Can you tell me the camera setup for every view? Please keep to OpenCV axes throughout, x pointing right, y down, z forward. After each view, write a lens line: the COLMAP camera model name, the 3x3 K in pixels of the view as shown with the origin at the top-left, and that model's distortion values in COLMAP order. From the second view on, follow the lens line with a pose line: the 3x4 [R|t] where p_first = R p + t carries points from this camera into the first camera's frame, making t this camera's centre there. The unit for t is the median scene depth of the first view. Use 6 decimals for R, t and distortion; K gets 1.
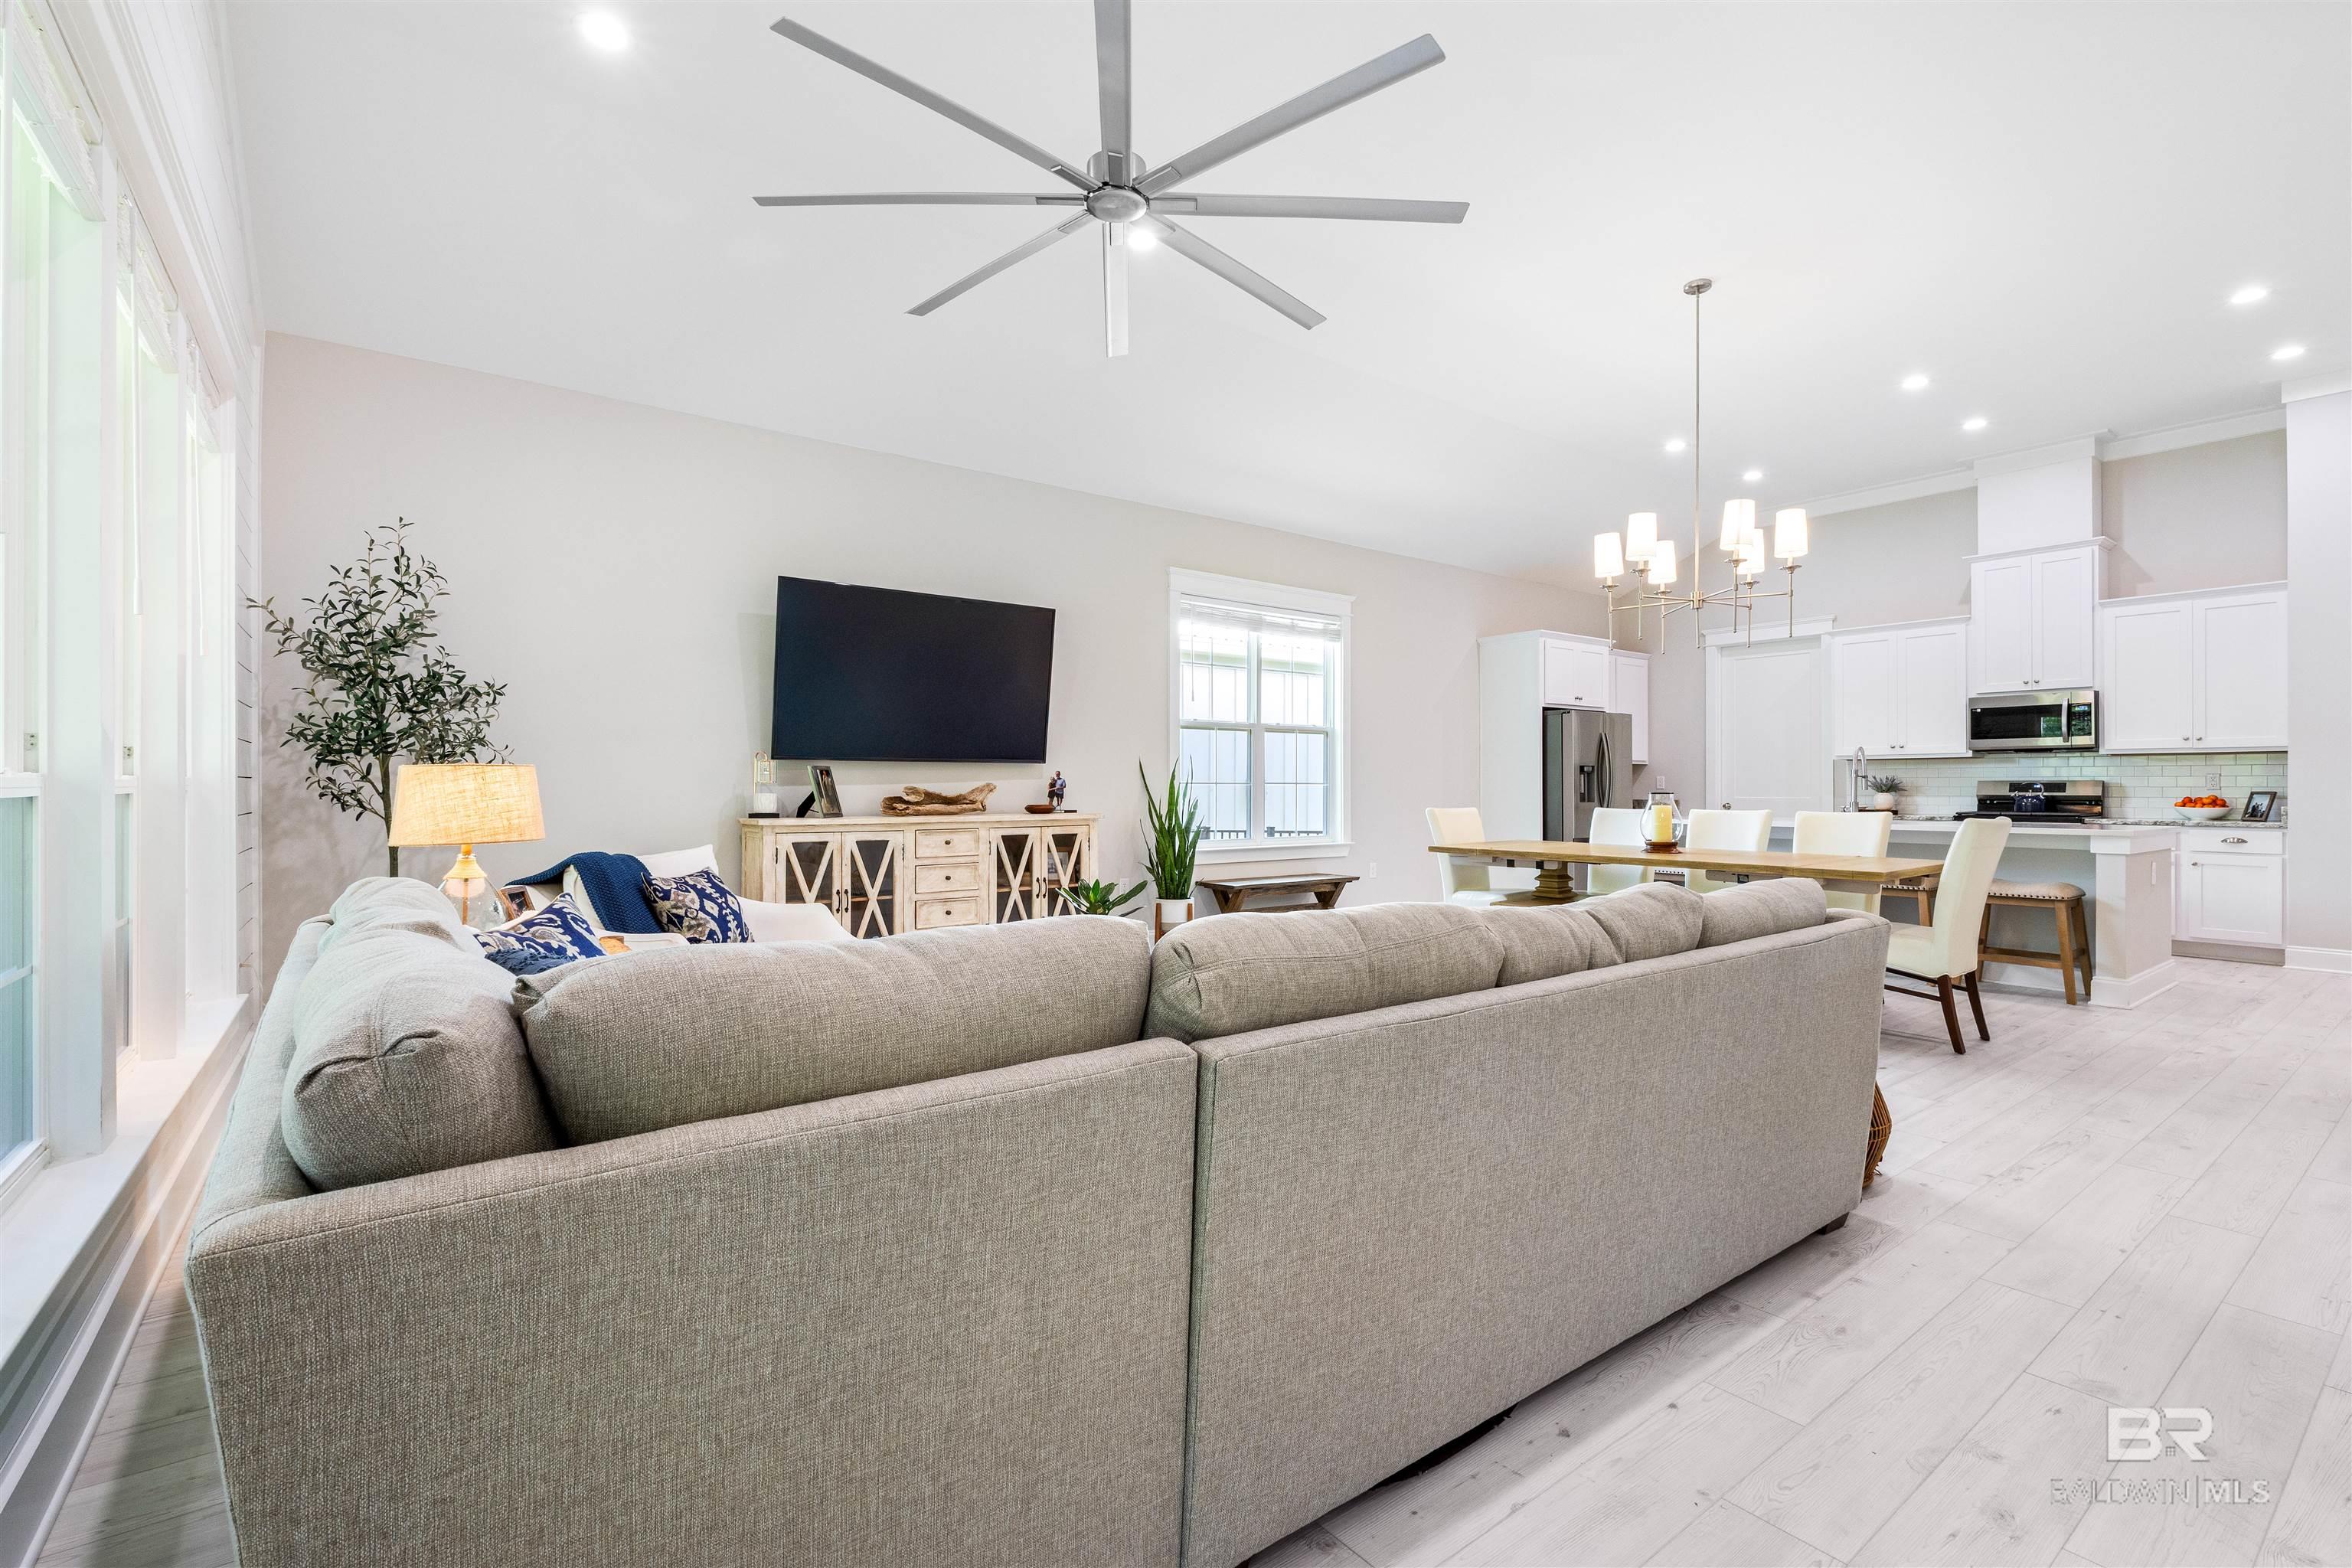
lens RADIAL K [[1058.1, 0, 1176.0], [0, 1058.1, 784.0], [0, 0, 1]] dist [-0.001826, -0.000009]
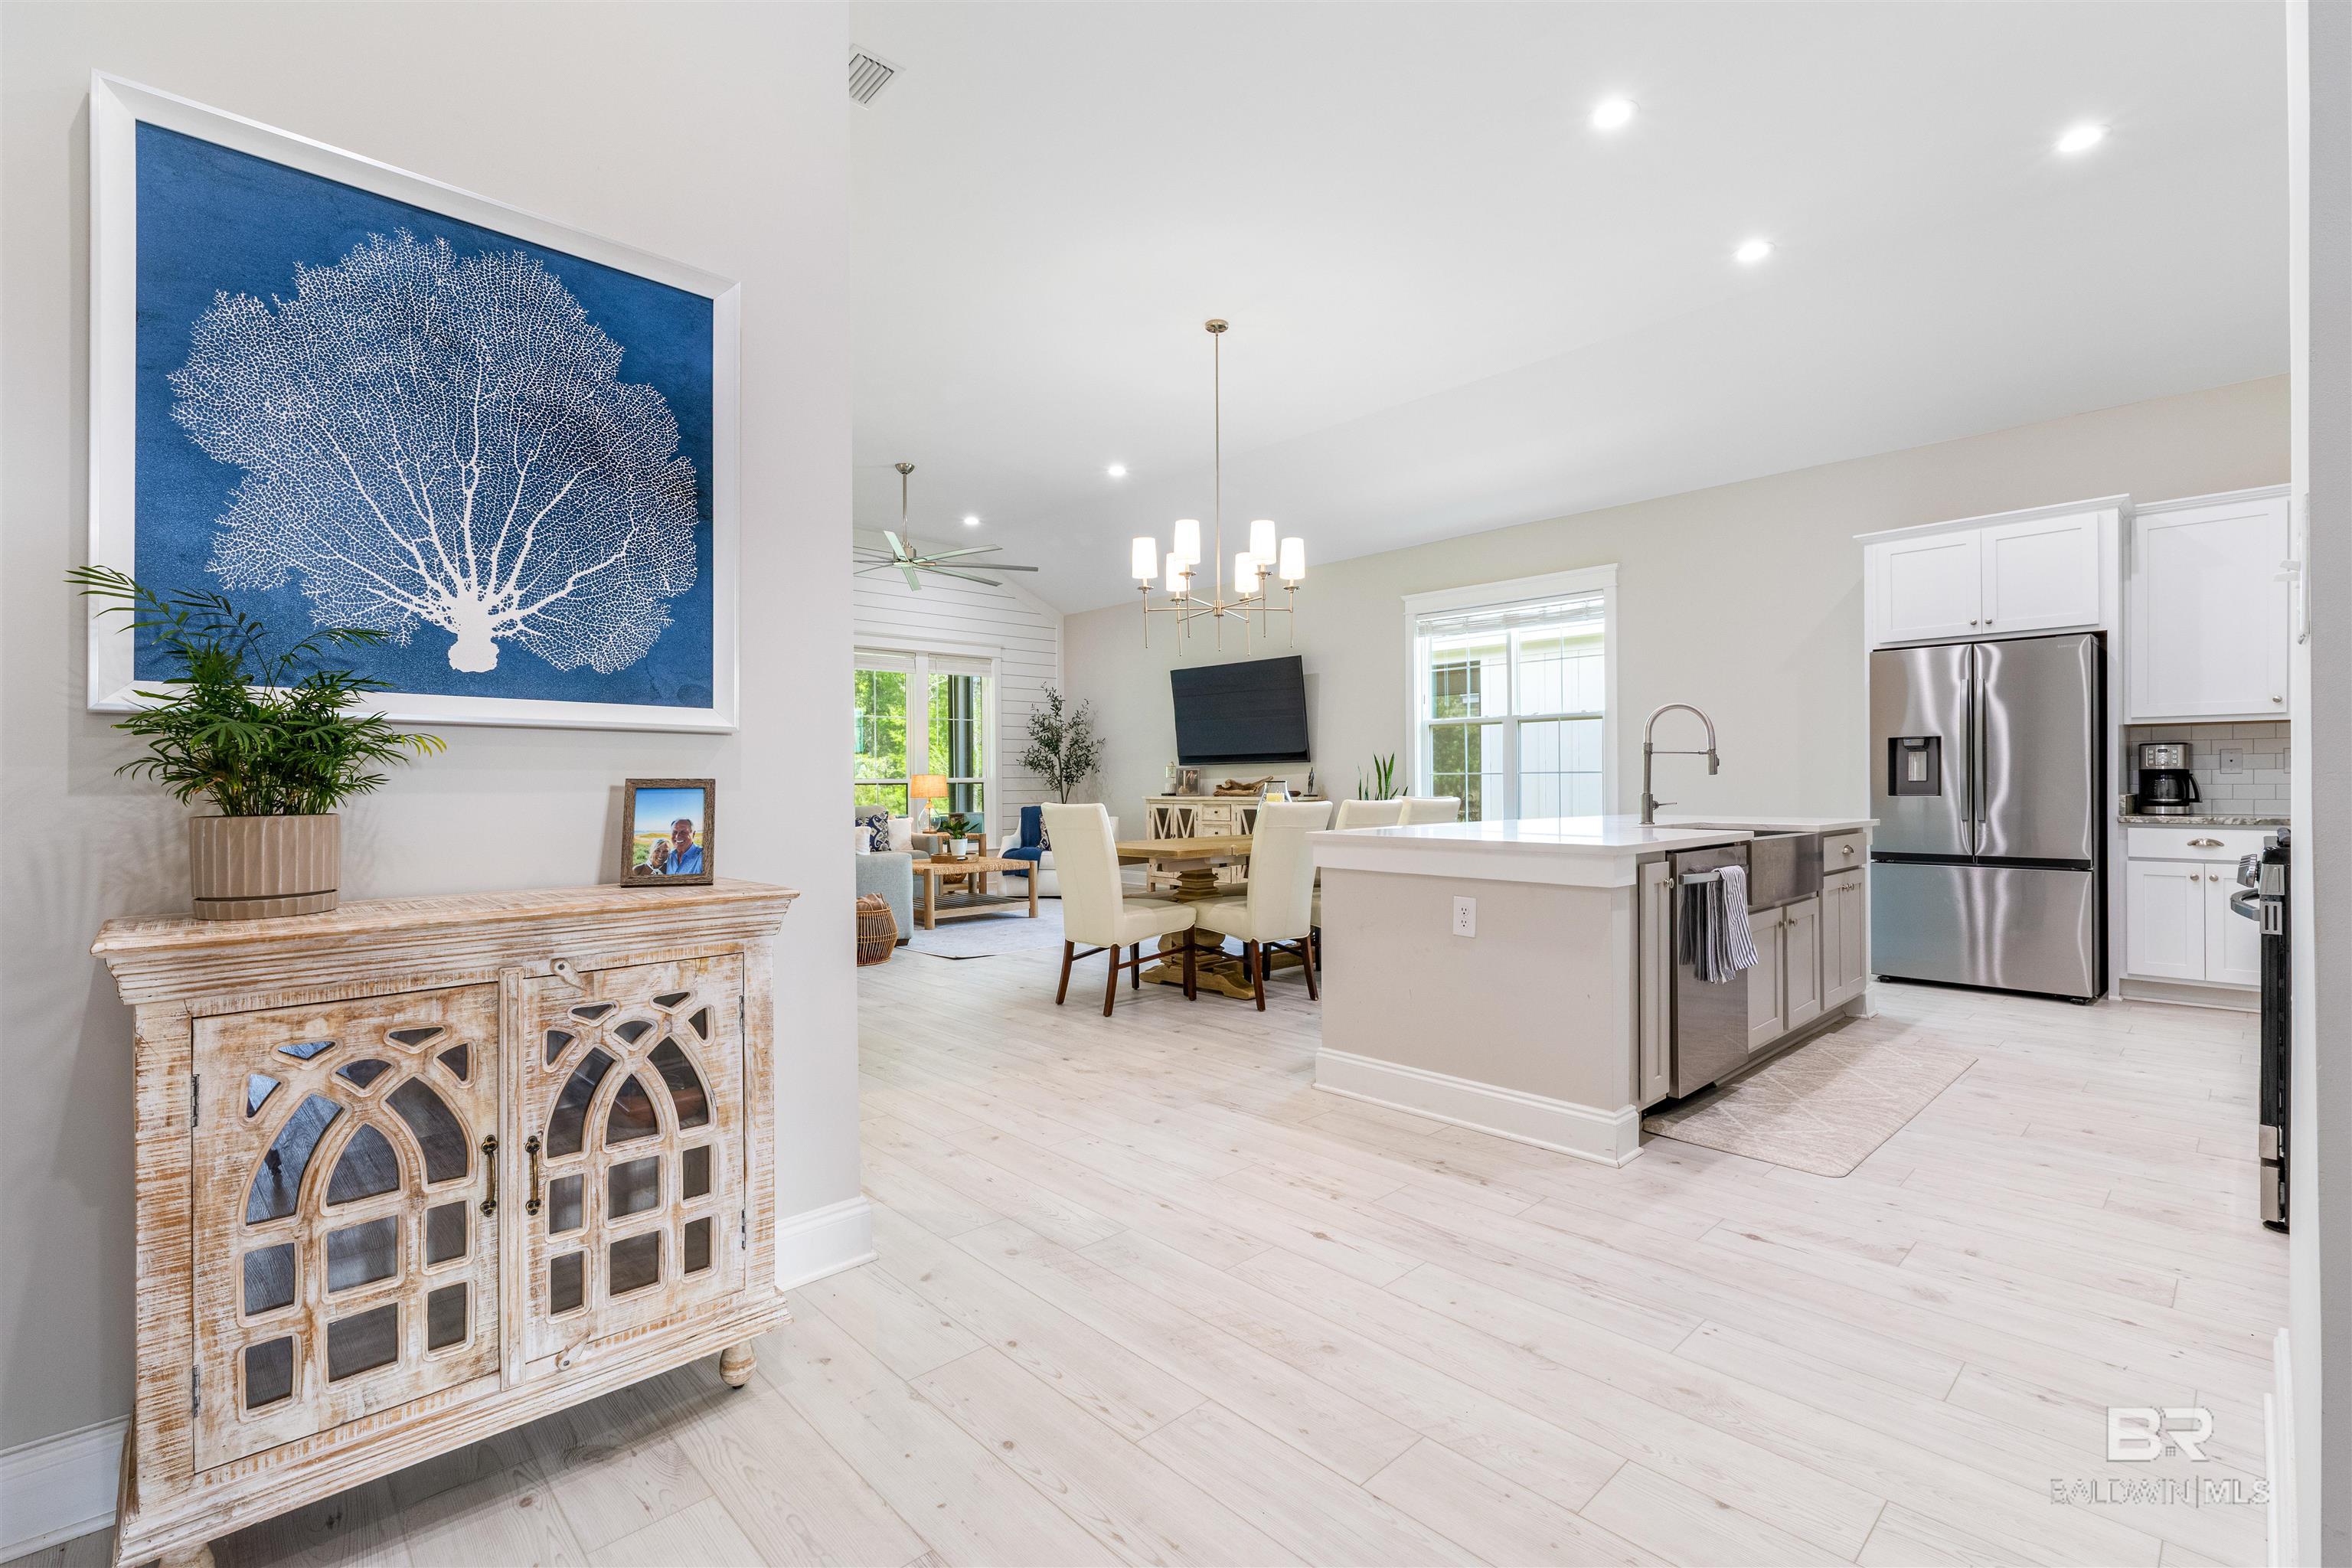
lens RADIAL K [[1036.6, 0, 1176.0], [0, 1036.6, 784.0], [0, 0, 1]] dist [-0.005634, -0.000341]
pose [[0.105403, -0.001339, -0.994429, 1.260383], [0.008182, 0.999966, -0.000479, 0.009089], [0.994396, -0.008085, 0.105410, 0.672338]]
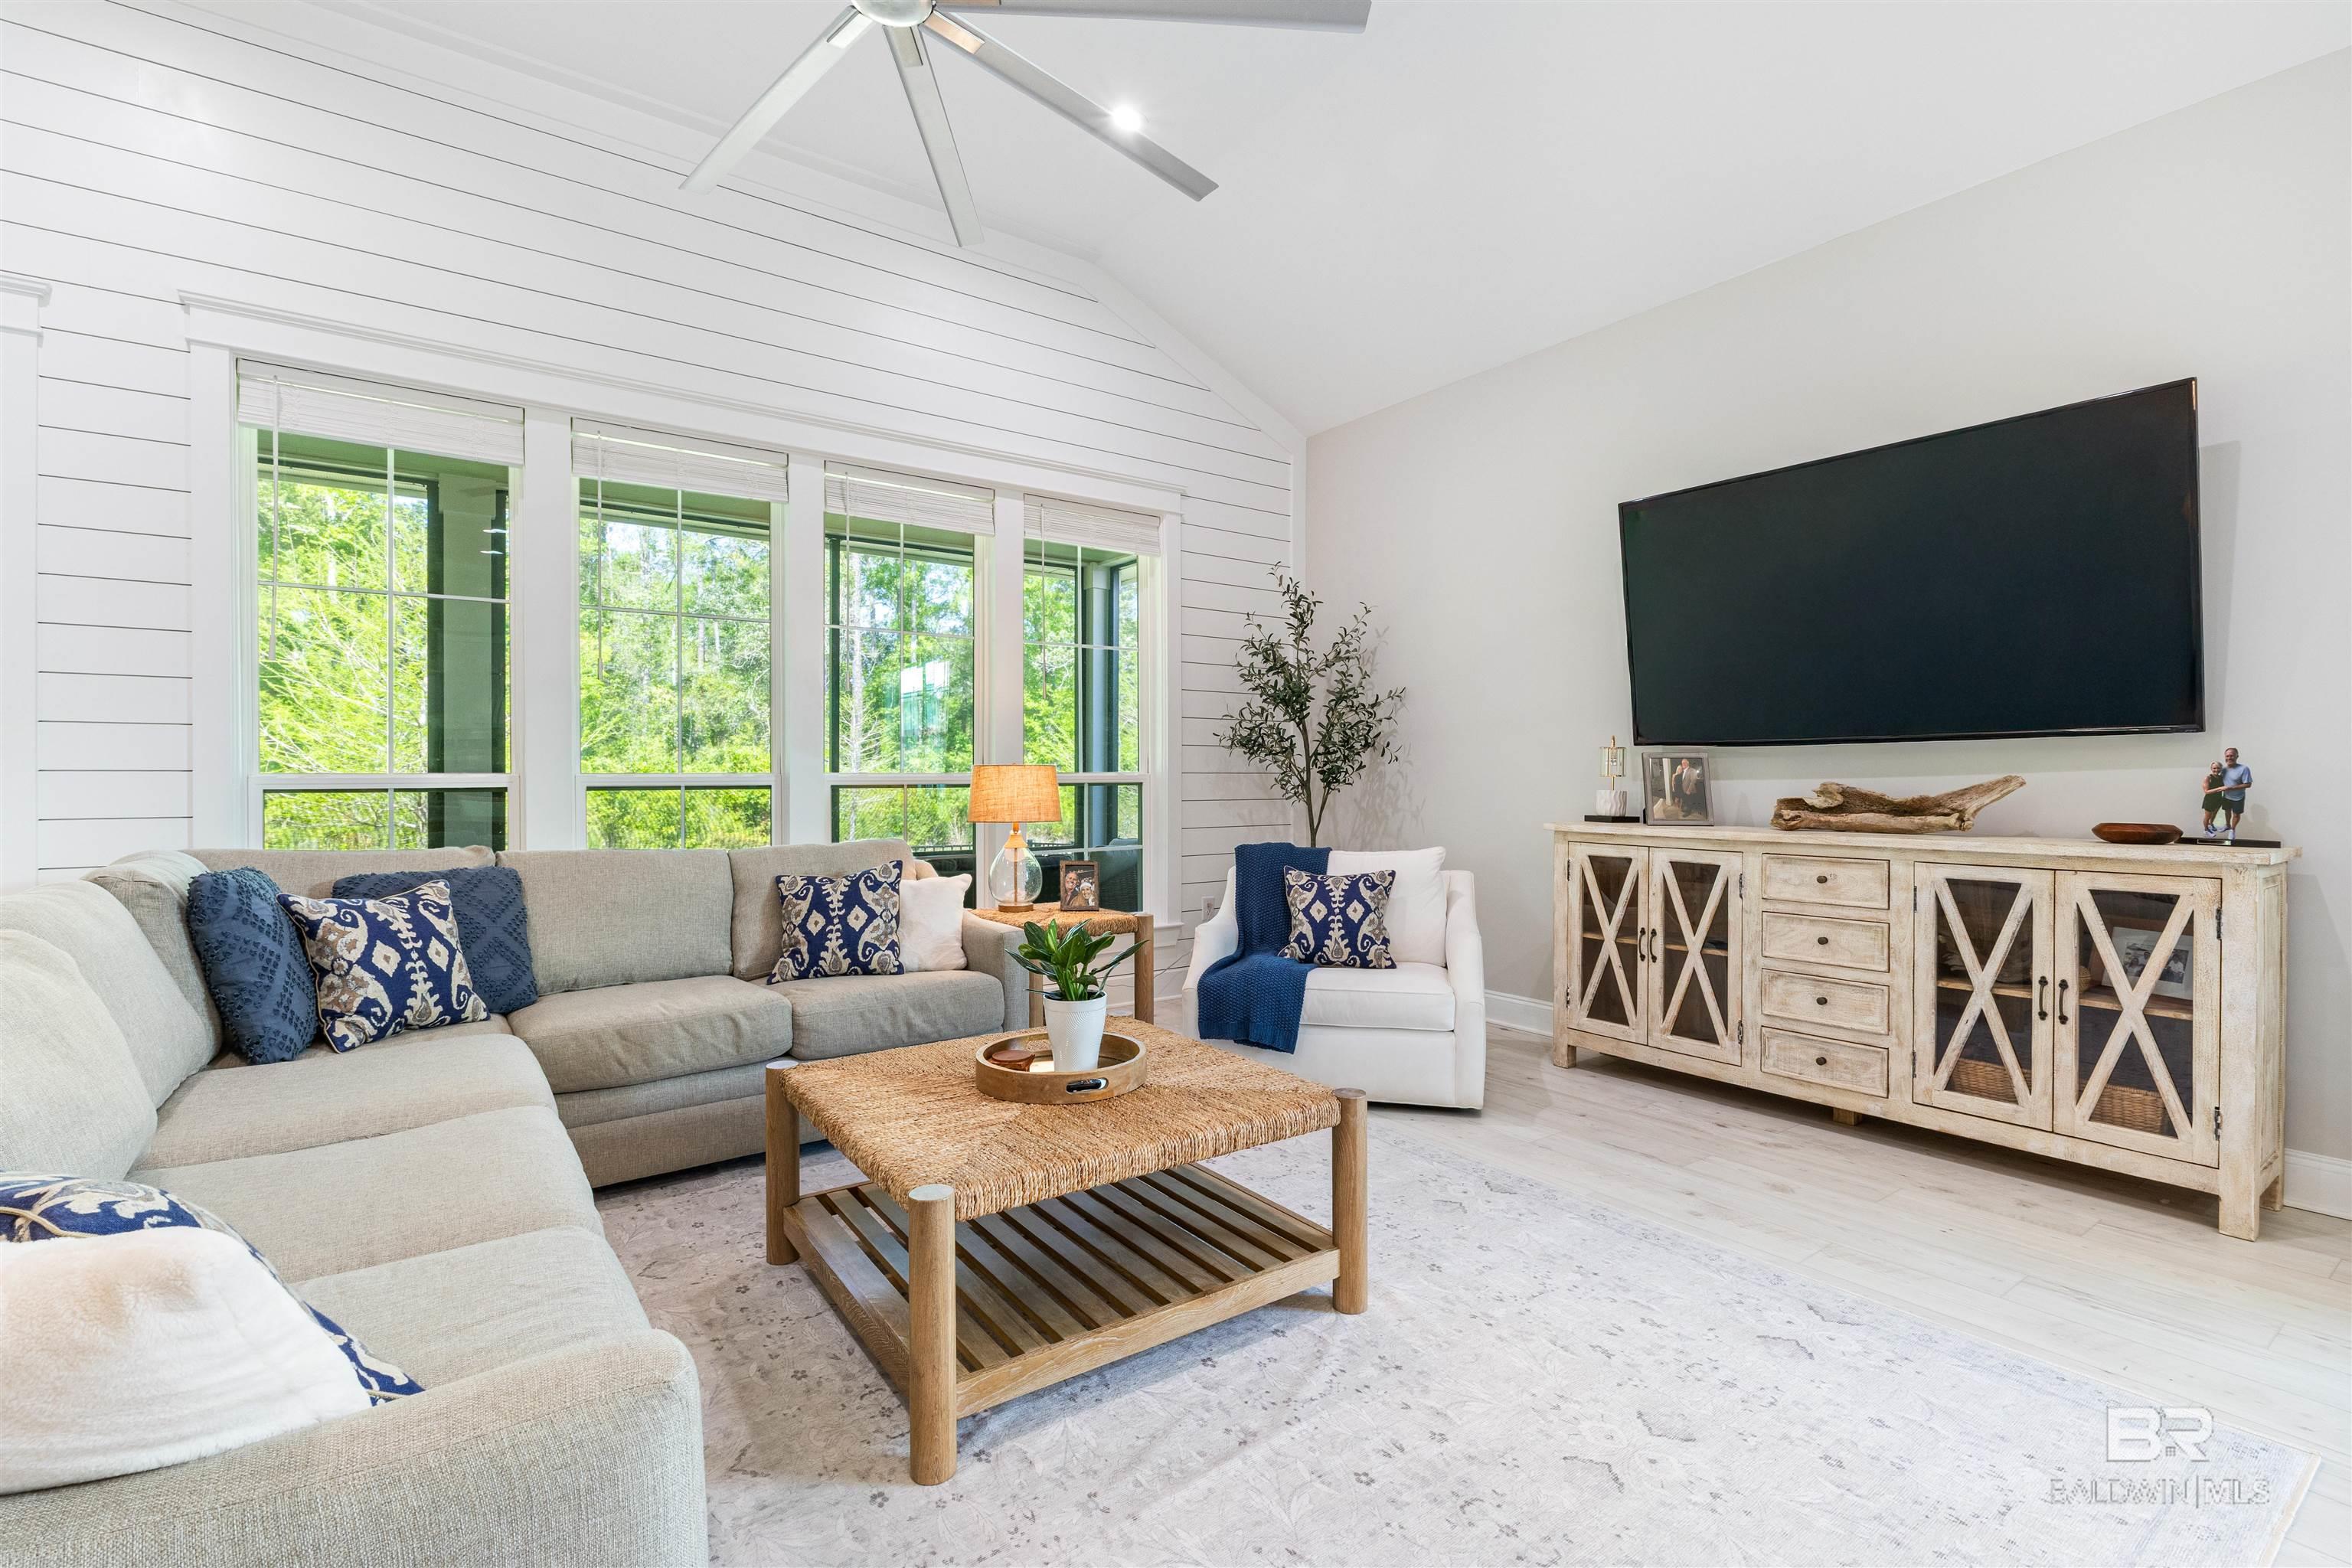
lens RADIAL K [[1055.7, 0, 1181.5], [0, 1055.7, 793.7], [0, 0, 1]] dist [-0.000011, 0.000012]
pose [[-0.025517, 0.014627, -0.999567, 0.325975], [0.000747, 0.999893, 0.014612, -0.000364], [0.999674, -0.000373, -0.025525, 0.586469]]
